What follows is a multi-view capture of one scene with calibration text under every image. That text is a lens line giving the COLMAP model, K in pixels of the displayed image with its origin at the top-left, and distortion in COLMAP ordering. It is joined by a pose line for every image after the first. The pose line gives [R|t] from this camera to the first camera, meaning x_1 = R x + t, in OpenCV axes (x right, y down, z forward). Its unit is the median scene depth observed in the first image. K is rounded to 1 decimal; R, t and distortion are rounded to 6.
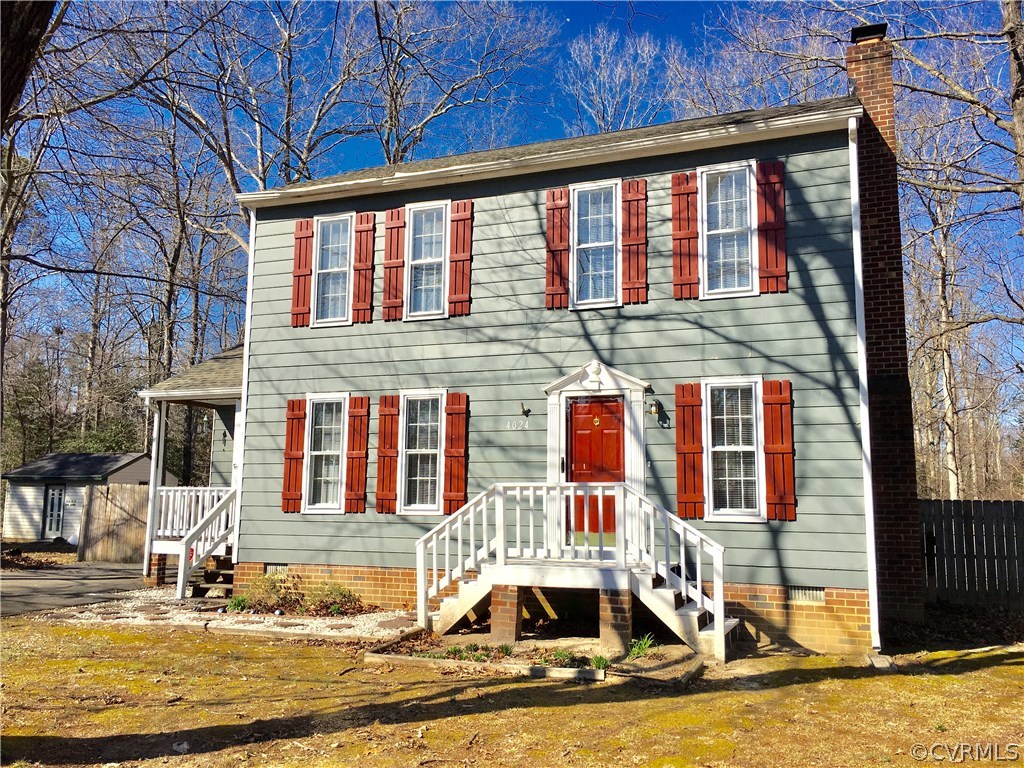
lens RADIAL K [[868.4, 0, 515.0], [0, 868.4, 379.8], [0, 0, 1]] dist [0.082189, -0.099846]
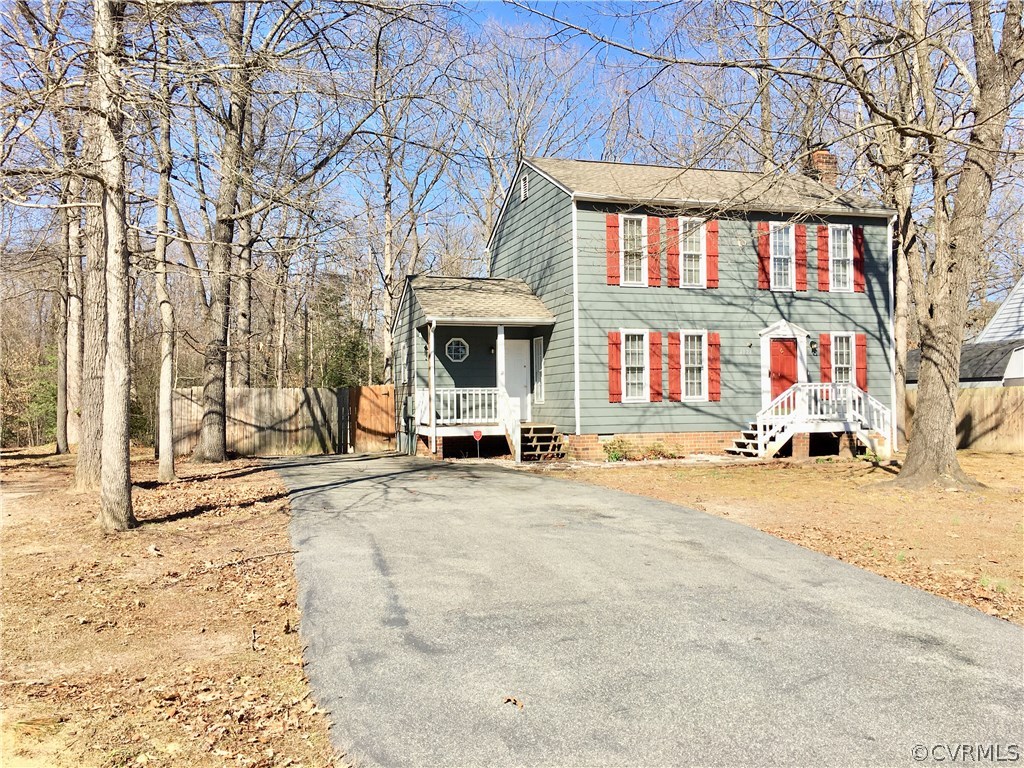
lens RADIAL K [[868.4, 0, 514.3], [0, 868.4, 383.5], [0, 0, 1]] dist [0.082189, -0.099846]
pose [[0.780375, -0.006908, 0.625274, -1.503747], [-0.066617, 0.993330, 0.094116, -0.022869], [-0.621753, -0.115099, 0.774710, -0.130614]]
